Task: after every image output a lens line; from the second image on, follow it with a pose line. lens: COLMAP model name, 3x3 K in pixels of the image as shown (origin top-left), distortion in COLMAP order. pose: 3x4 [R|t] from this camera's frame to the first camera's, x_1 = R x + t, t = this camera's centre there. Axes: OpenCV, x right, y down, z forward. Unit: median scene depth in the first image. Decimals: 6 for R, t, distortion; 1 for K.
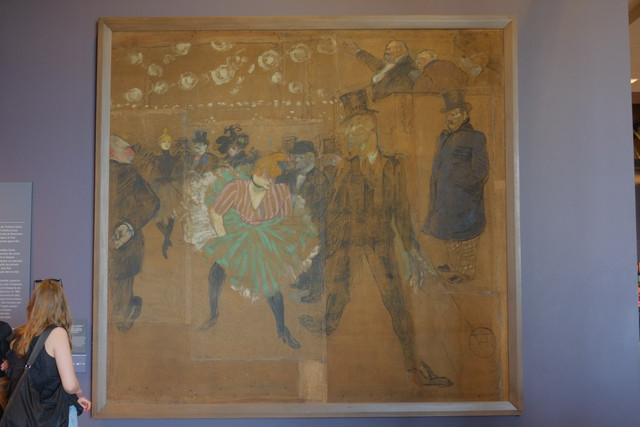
lens RADIAL K [[757.4, 0, 280.2], [0, 757.4, 191.7], [0, 0, 1]] dist [0.871897, -0.001668]
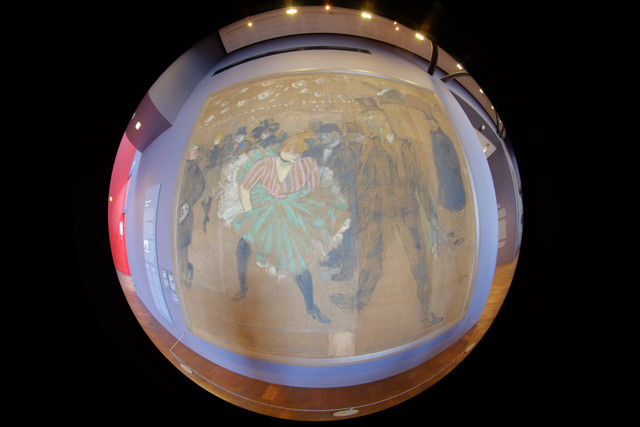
lens RADIAL K [[1390.2, 0, 320.0], [0, 1390.2, 213.5], [0, 0, 1]] dist [-0.004773, -0.010152]
pose [[0.999677, -0.021361, 0.013779, -0.011171], [0.020392, 0.997543, 0.067029, -0.069718], [-0.015177, -0.066726, 0.997656, -0.965234]]
